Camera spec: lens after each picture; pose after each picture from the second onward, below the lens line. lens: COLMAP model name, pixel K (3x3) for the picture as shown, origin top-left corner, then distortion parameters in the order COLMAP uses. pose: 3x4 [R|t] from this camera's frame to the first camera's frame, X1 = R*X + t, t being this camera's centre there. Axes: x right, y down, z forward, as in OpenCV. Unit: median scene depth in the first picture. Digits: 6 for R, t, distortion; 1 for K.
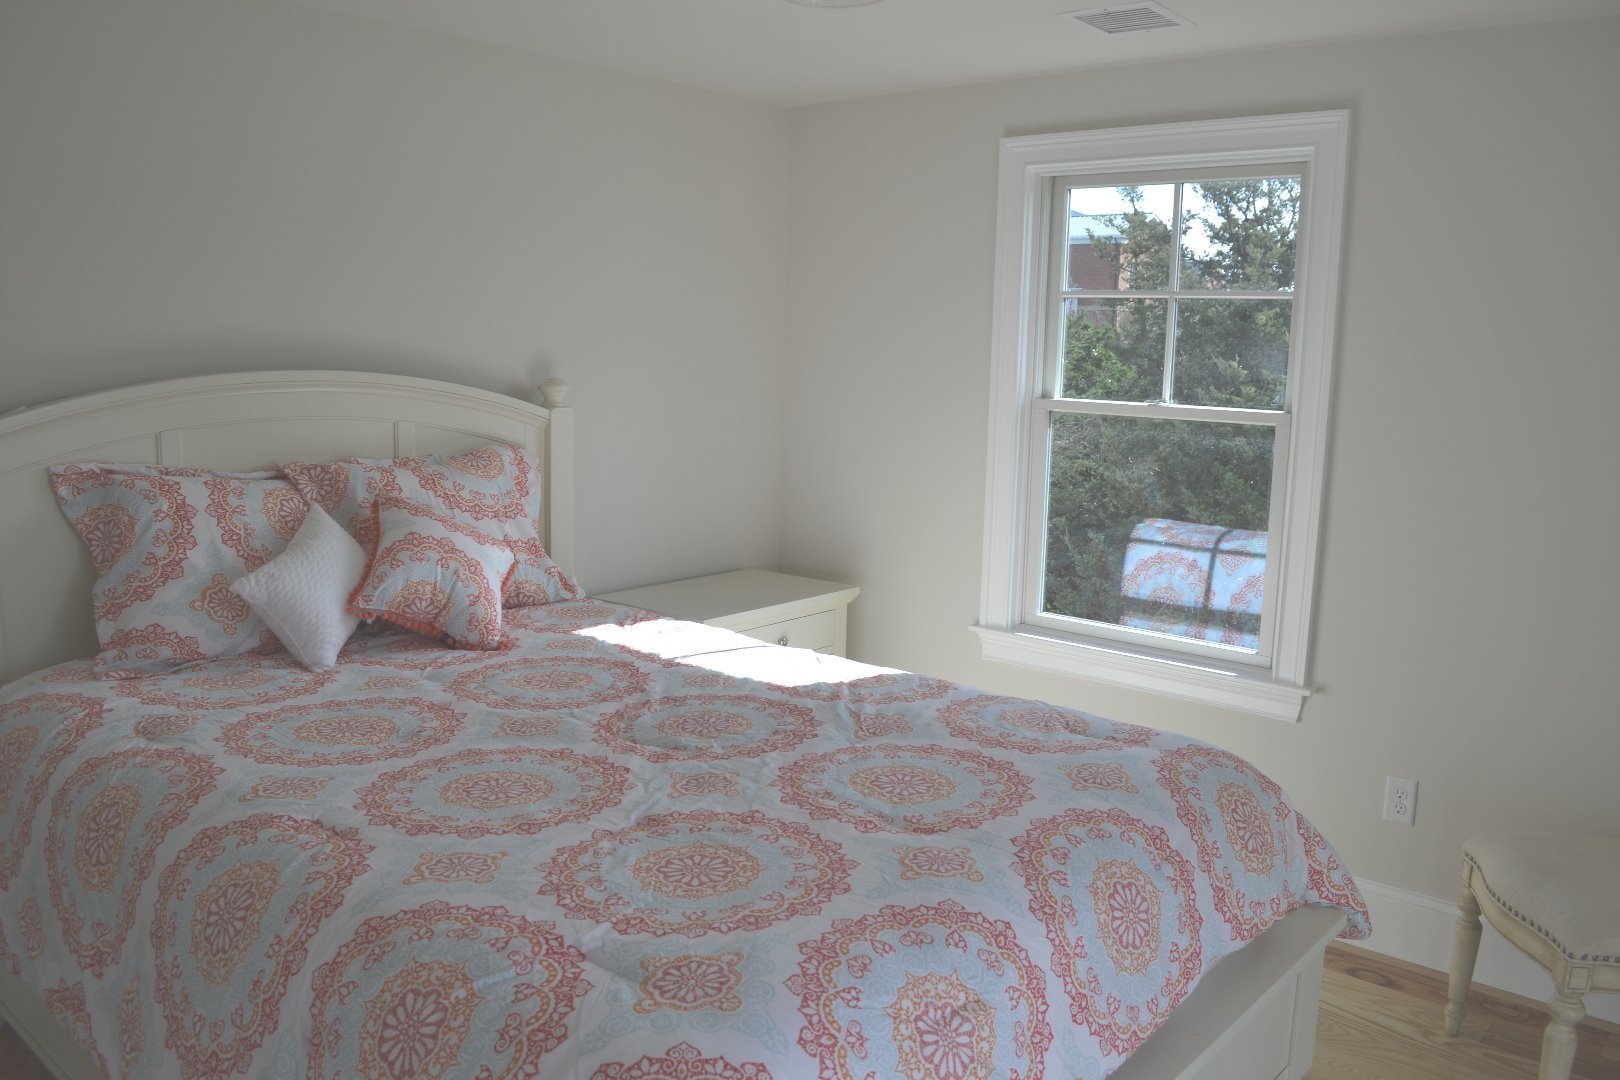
lens RADIAL K [[1444.2, 0, 810.0], [0, 1444.2, 540.0], [0, 0, 1]] dist [-0.001113, -0.001042]
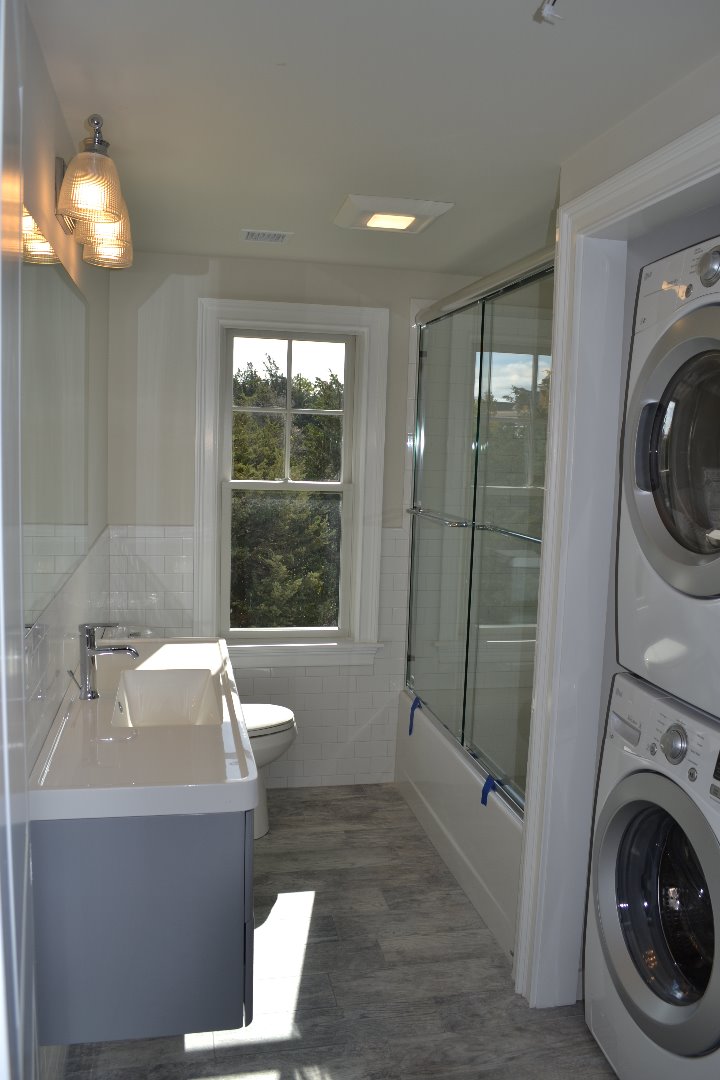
lens RADIAL K [[868.6, 0, 360.0], [0, 868.6, 540.0], [0, 0, 1]] dist [-0.080579, 0.000095]
pose [[0.569862, -0.100028, 0.815630, -0.480243], [0.101766, 0.993513, 0.050742, -0.071109], [-0.815415, 0.054088, 0.576345, 0.404483]]
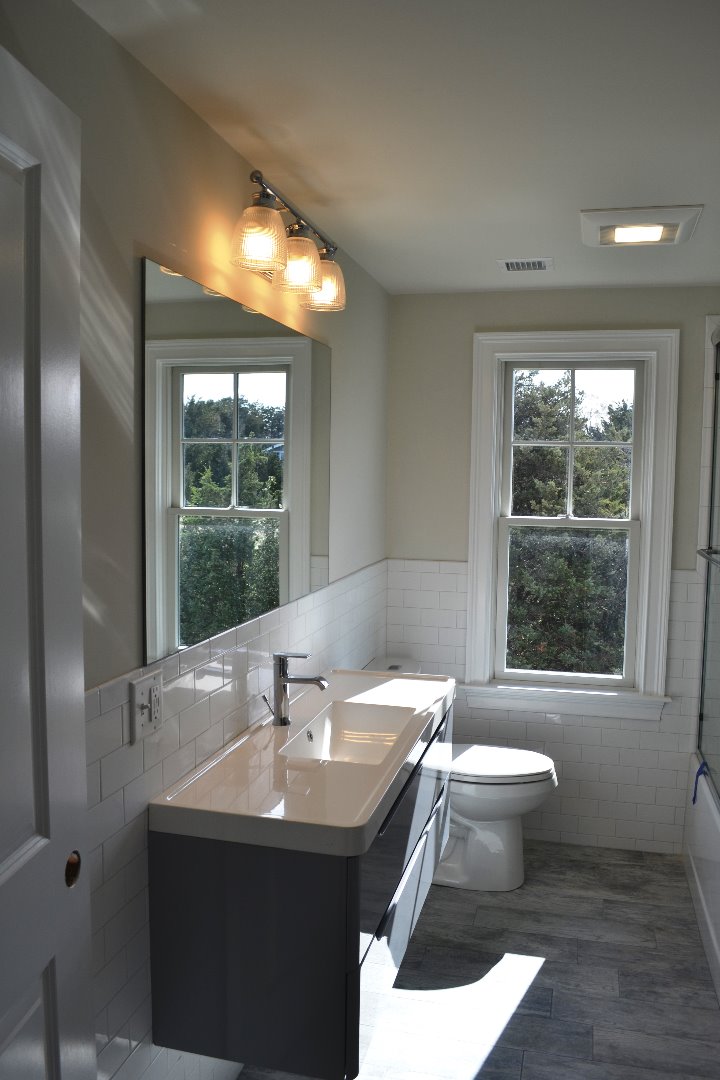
lens RADIAL K [[867.7, 0, 360.0], [0, 867.7, 540.0], [0, 0, 1]] dist [-0.073069, 0.006185]
pose [[0.874593, -0.054329, 0.481805, -0.370278], [0.080048, 0.996246, -0.032969, -0.059799], [-0.478205, 0.067402, 0.875658, 0.332520]]
